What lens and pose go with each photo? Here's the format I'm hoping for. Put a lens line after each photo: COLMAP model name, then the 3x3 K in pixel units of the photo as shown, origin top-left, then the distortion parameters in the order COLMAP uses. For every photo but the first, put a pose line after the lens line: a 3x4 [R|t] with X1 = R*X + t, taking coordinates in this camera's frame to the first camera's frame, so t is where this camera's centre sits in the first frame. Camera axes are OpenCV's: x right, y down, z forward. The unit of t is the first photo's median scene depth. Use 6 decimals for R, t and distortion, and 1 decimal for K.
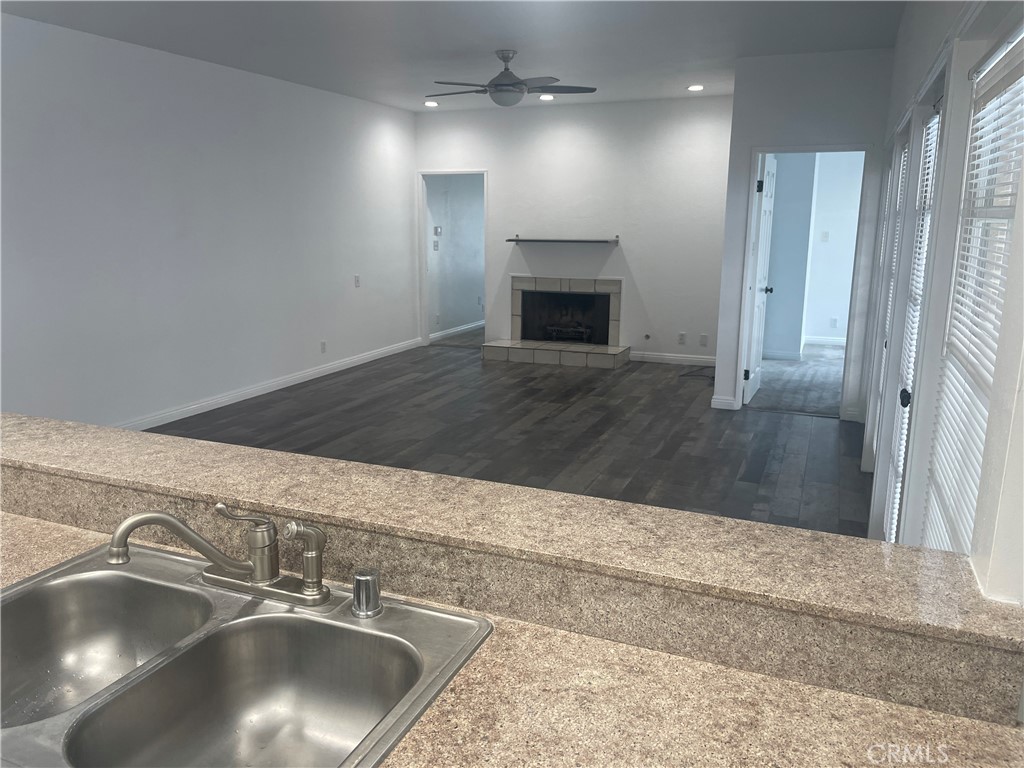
lens RADIAL K [[779.4, 0, 504.4], [0, 779.4, 386.7], [0, 0, 1]] dist [0.101522, -0.132159]
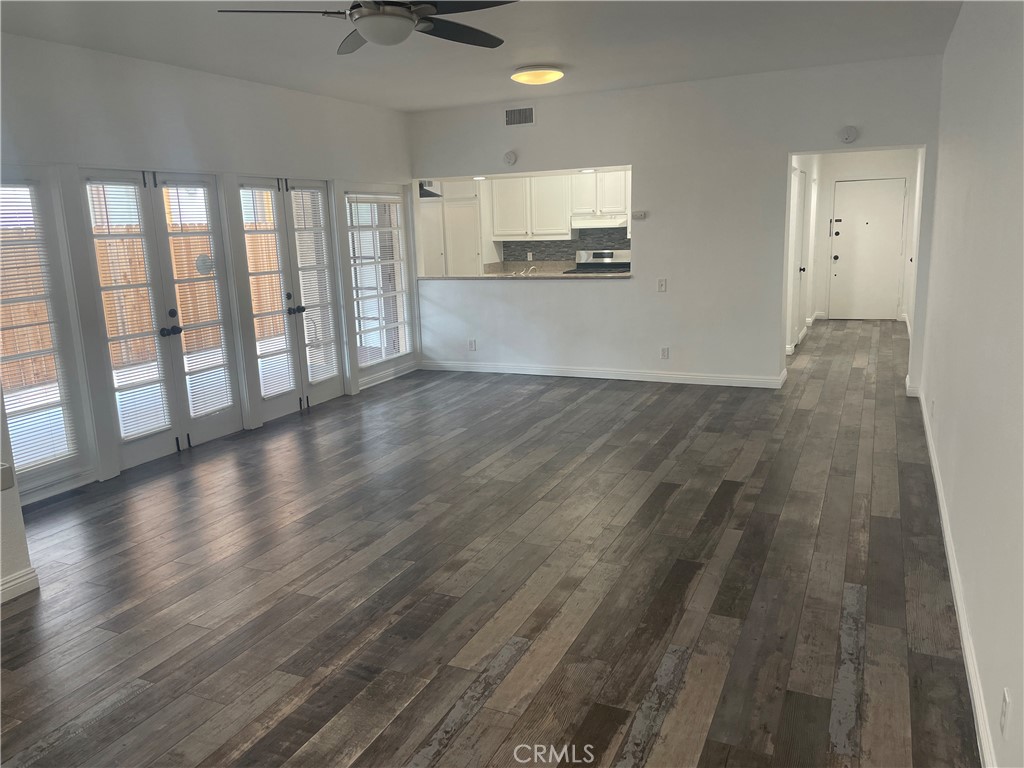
lens RADIAL K [[778.9, 0, 516.6], [0, 778.9, 375.5], [0, 0, 1]] dist [0.098972, -0.138650]
pose [[-0.999070, 0.025920, 0.034450, -0.071163], [0.037489, 0.916905, 0.397340, -0.235503], [-0.021288, 0.398262, -0.917024, 1.070192]]
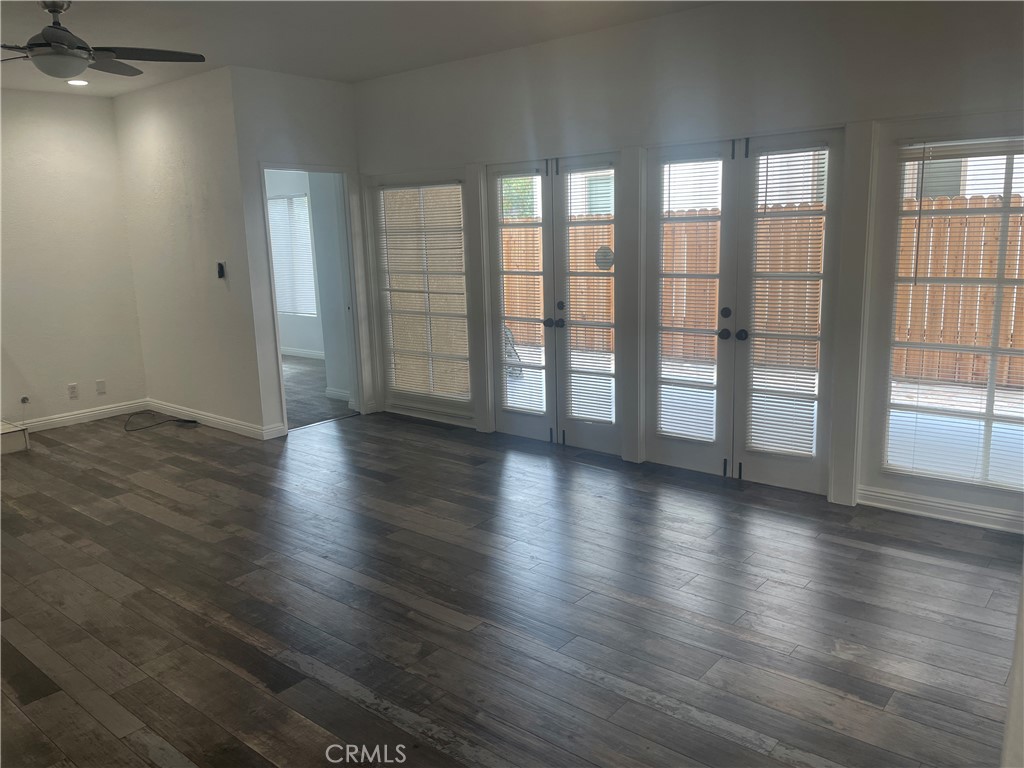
lens RADIAL K [[778.9, 0, 516.6], [0, 778.9, 375.5], [0, 0, 1]] dist [0.098972, -0.138650]
pose [[0.292395, -0.190311, 0.937170, -0.370305], [0.234215, 0.964402, 0.122766, -0.067104], [-0.927172, 0.183603, 0.326560, 0.305778]]
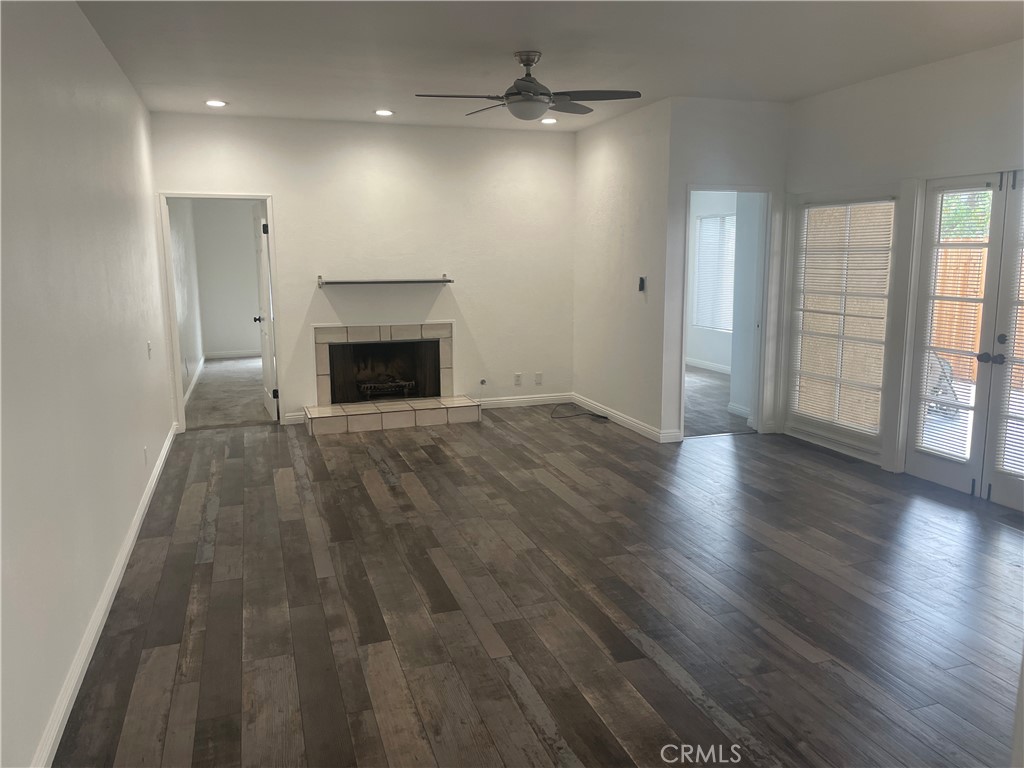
lens RADIAL K [[777.7, 0, 515.8], [0, 777.7, 378.7], [0, 0, 1]] dist [0.101859, -0.138033]
pose [[0.747215, -0.114508, 0.654643, -0.374909], [0.151324, 0.988484, 0.000179, -0.060053], [-0.647125, 0.098929, 0.755938, 0.273860]]
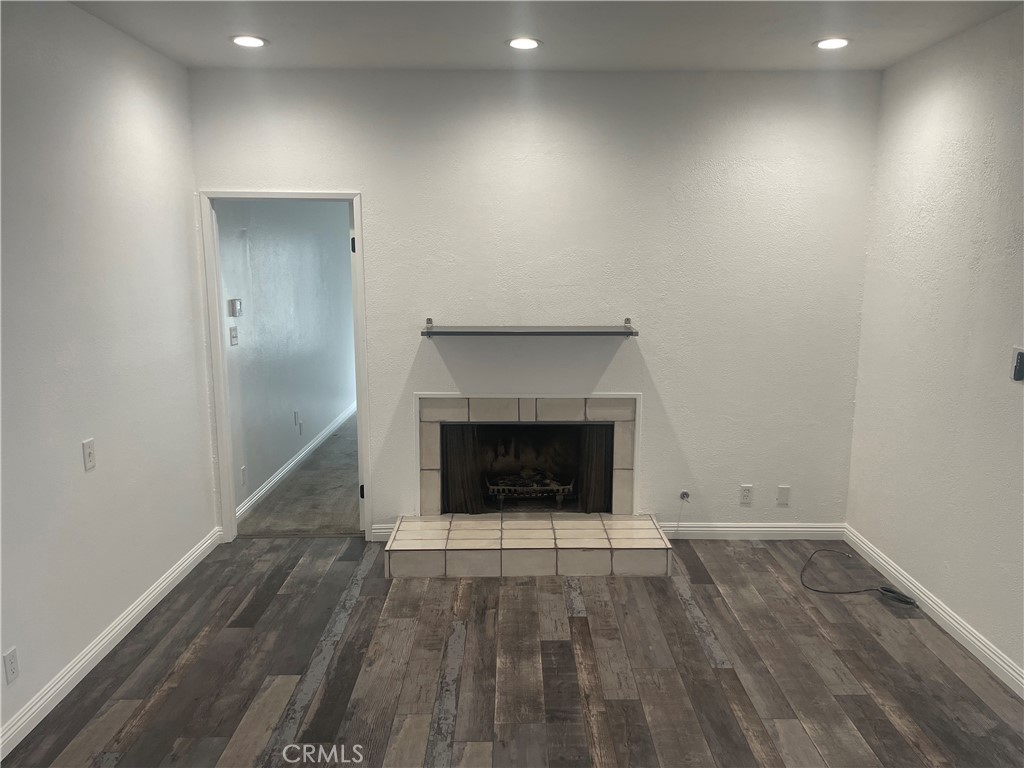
lens RADIAL K [[778.7, 0, 523.4], [0, 778.7, 387.4], [0, 0, 1]] dist [0.101510, -0.130587]
pose [[0.916328, -0.067627, 0.394677, -0.133734], [0.085226, 0.995990, -0.027210, -0.131047], [-0.391254, 0.058570, 0.918417, 0.510319]]
